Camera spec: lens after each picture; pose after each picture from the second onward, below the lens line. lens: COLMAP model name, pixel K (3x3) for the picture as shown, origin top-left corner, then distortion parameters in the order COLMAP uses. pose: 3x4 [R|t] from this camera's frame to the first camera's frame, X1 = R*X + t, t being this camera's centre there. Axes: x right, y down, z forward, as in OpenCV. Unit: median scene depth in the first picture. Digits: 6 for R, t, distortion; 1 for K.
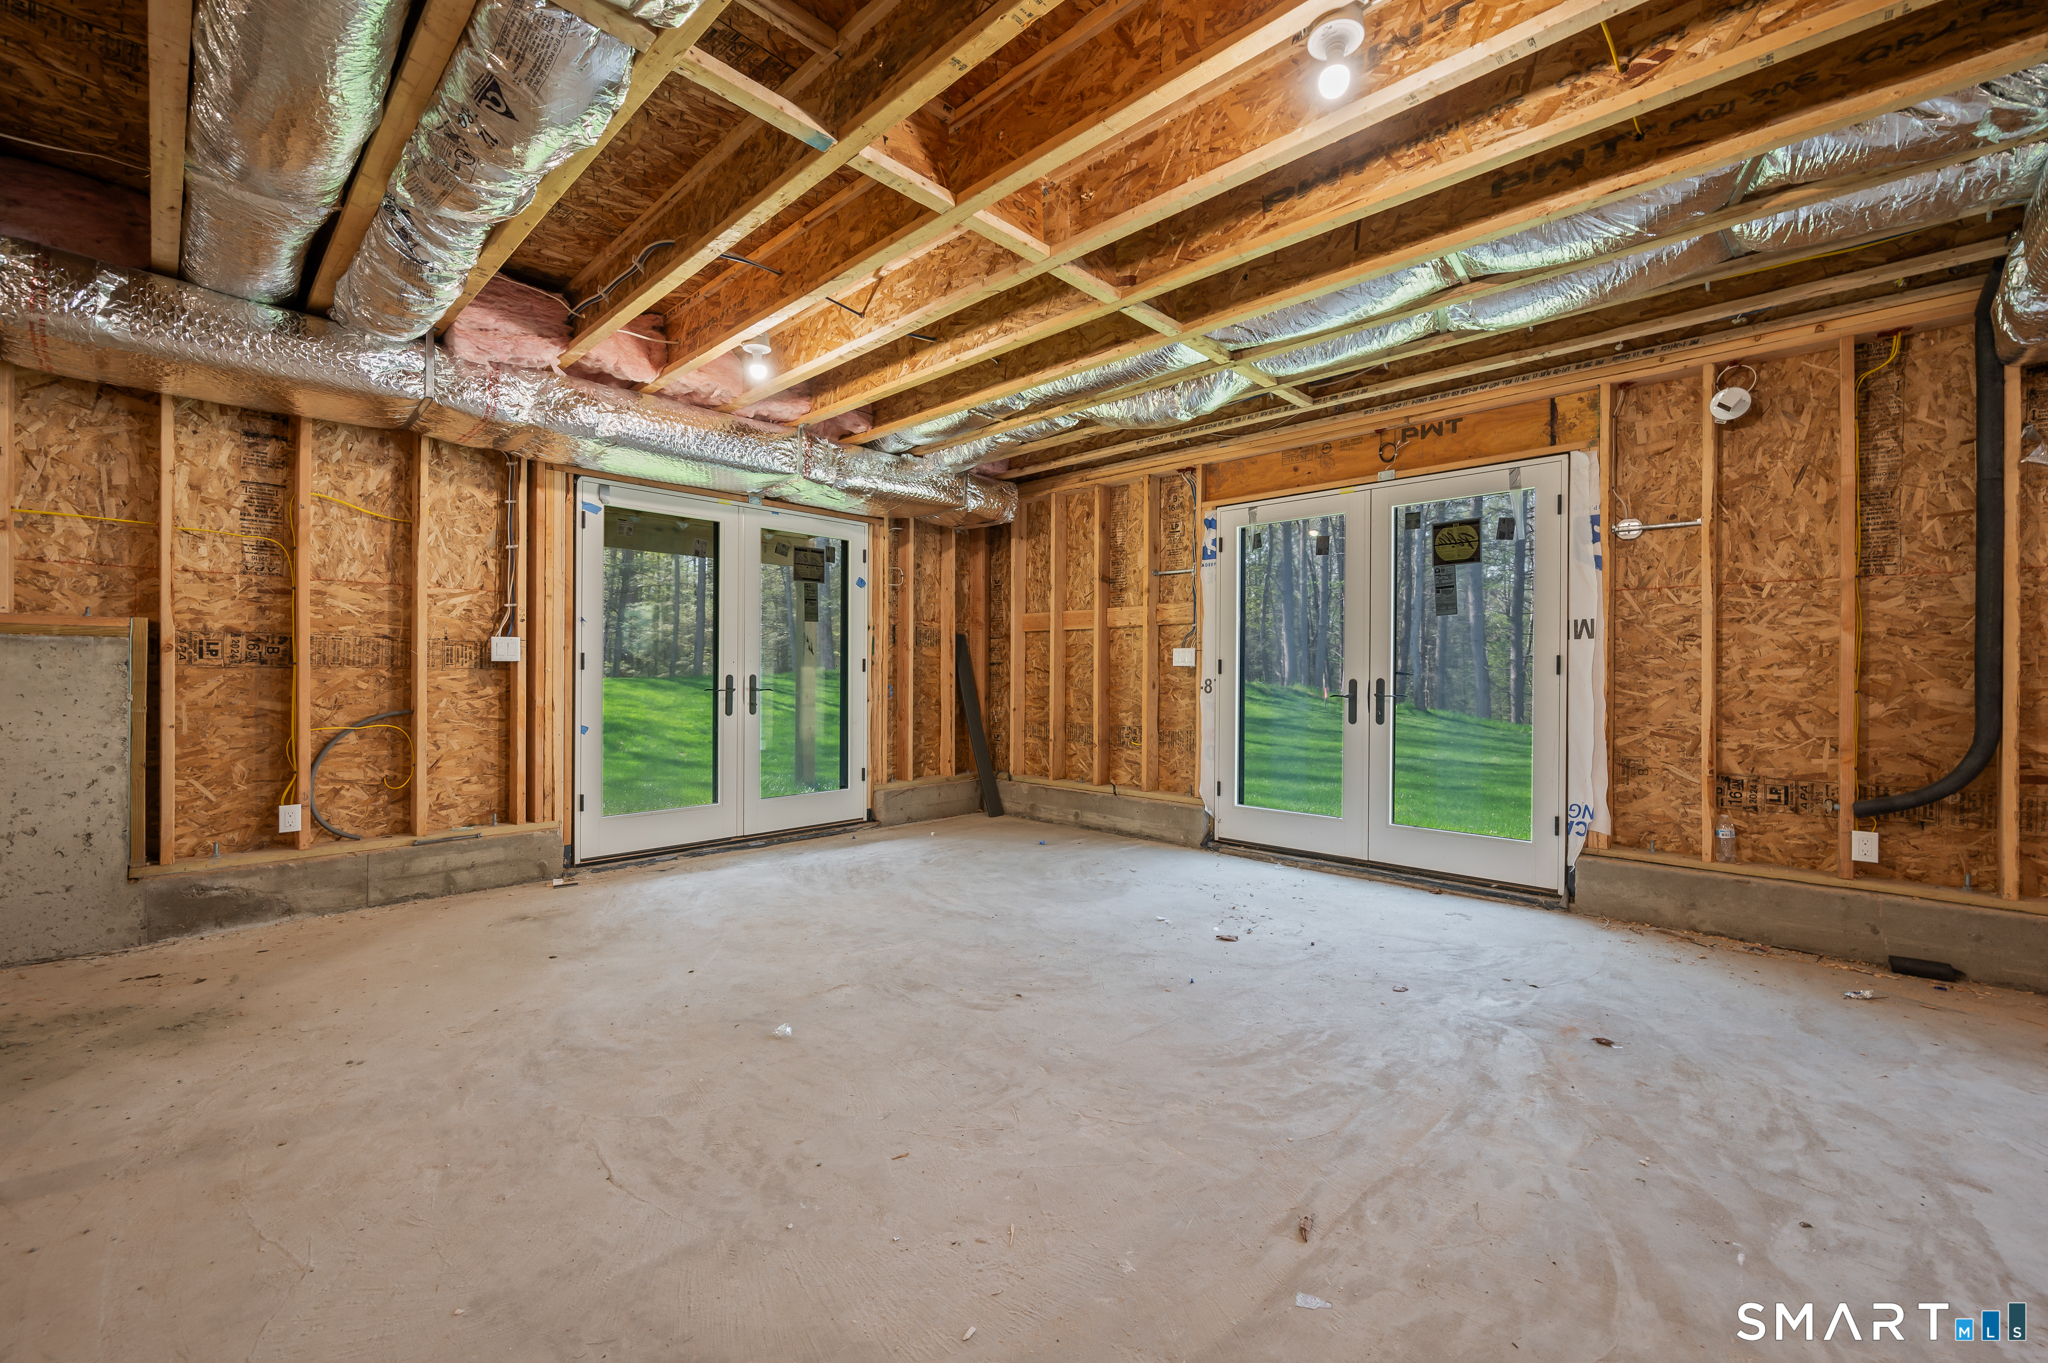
lens RADIAL K [[806.0, 0, 1024.7], [0, 806.0, 676.5], [0, 0, 1]] dist [-0.000174, -0.000018]
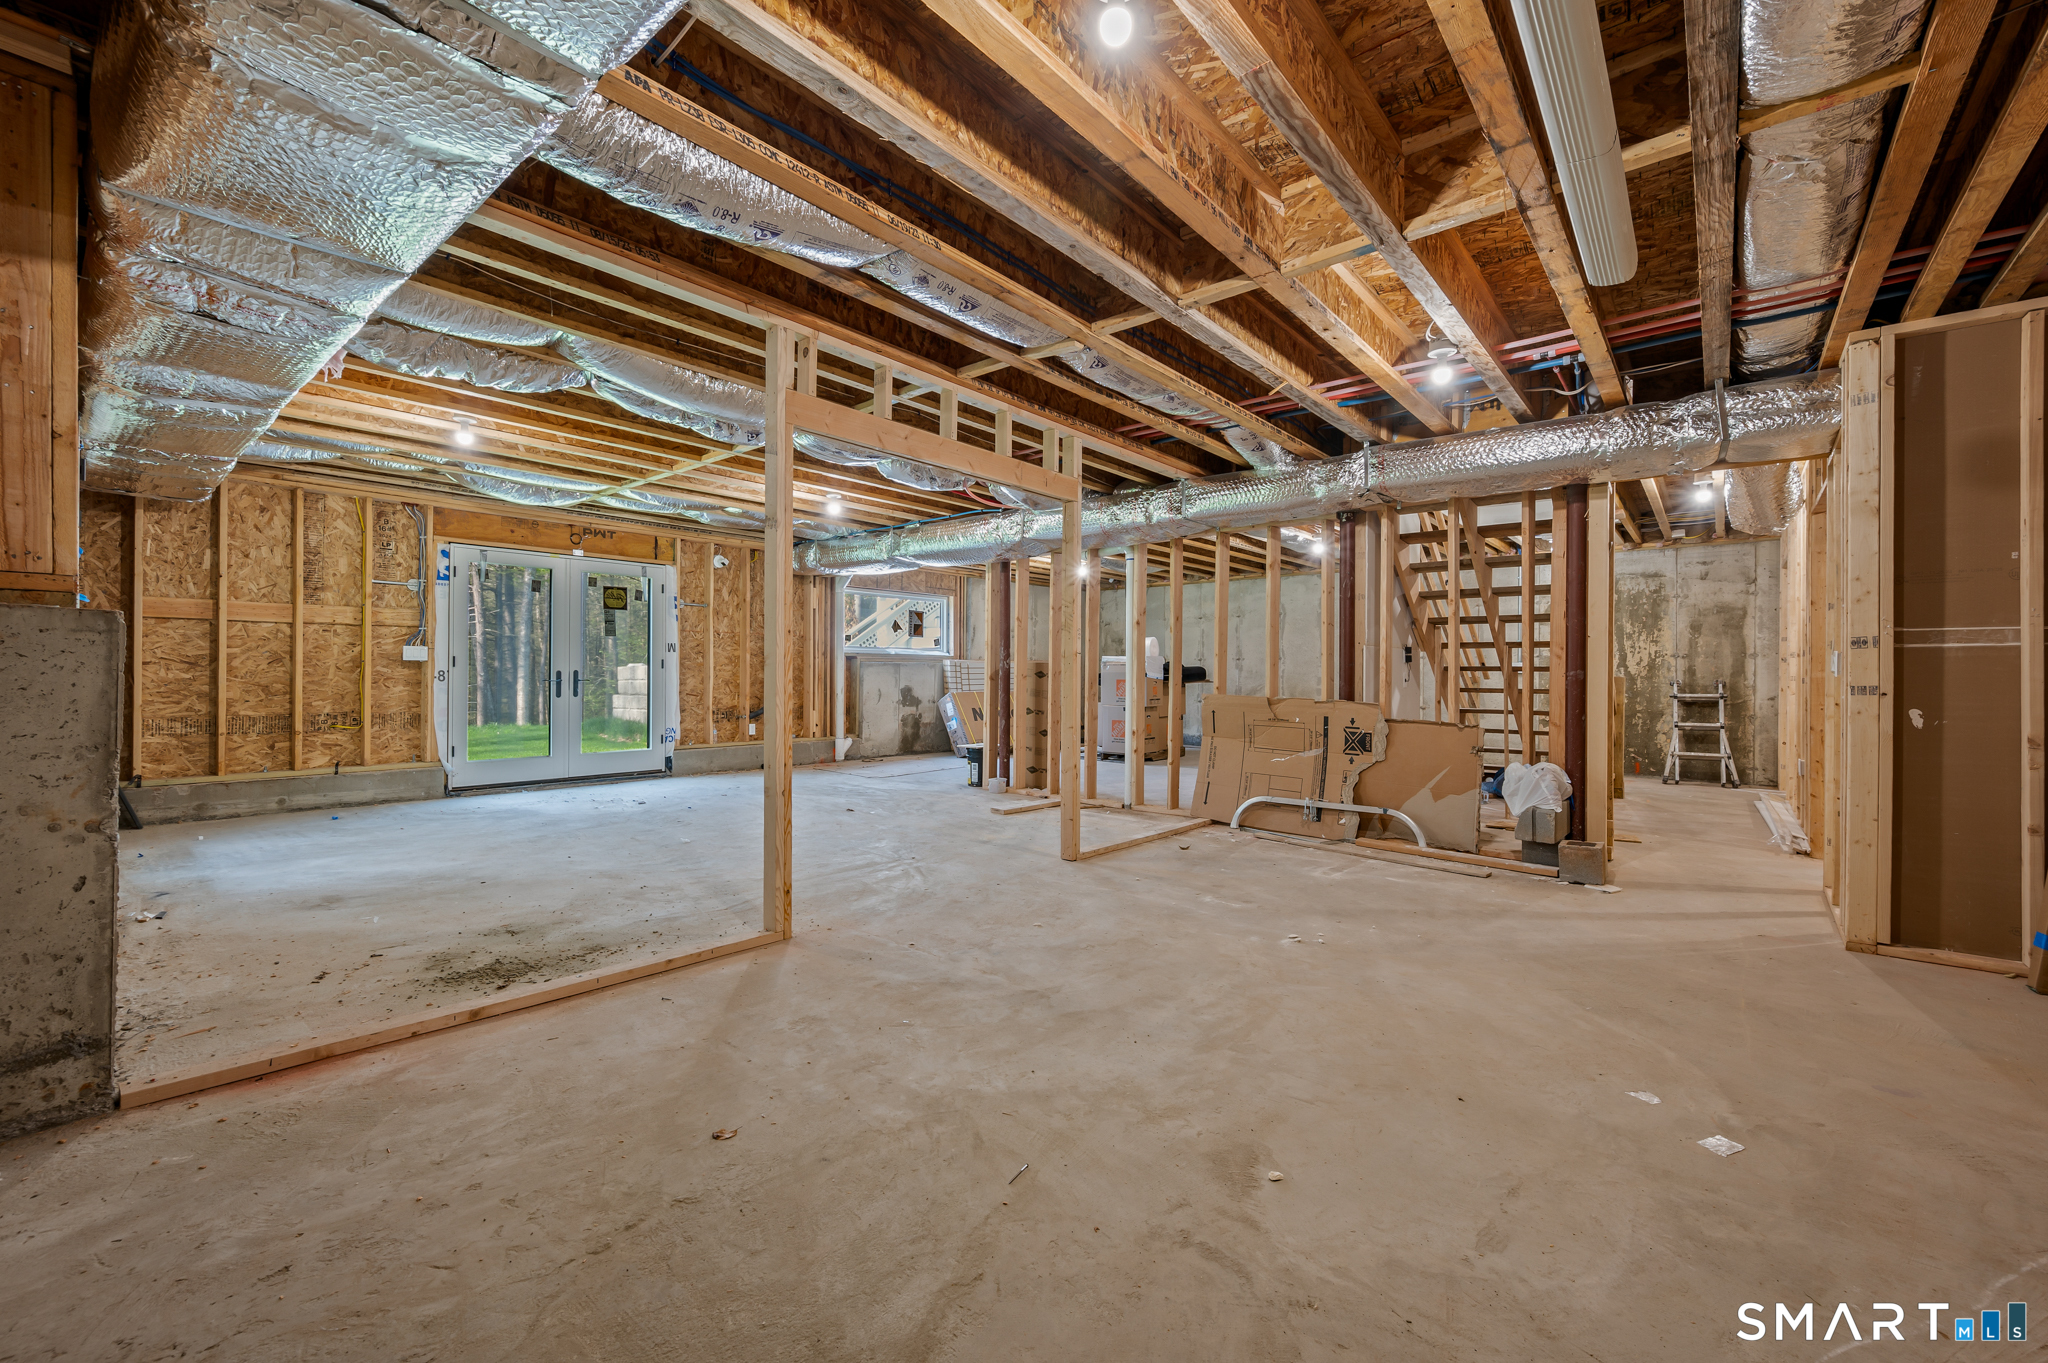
lens RADIAL K [[806.0, 0, 1024.7], [0, 806.0, 676.5], [0, 0, 1]] dist [-0.000174, -0.000018]
pose [[-0.037326, -0.011432, 0.999238, -1.366475], [-0.007612, 0.999909, 0.011156, -0.010847], [-0.999274, -0.007189, -0.037410, 0.108627]]
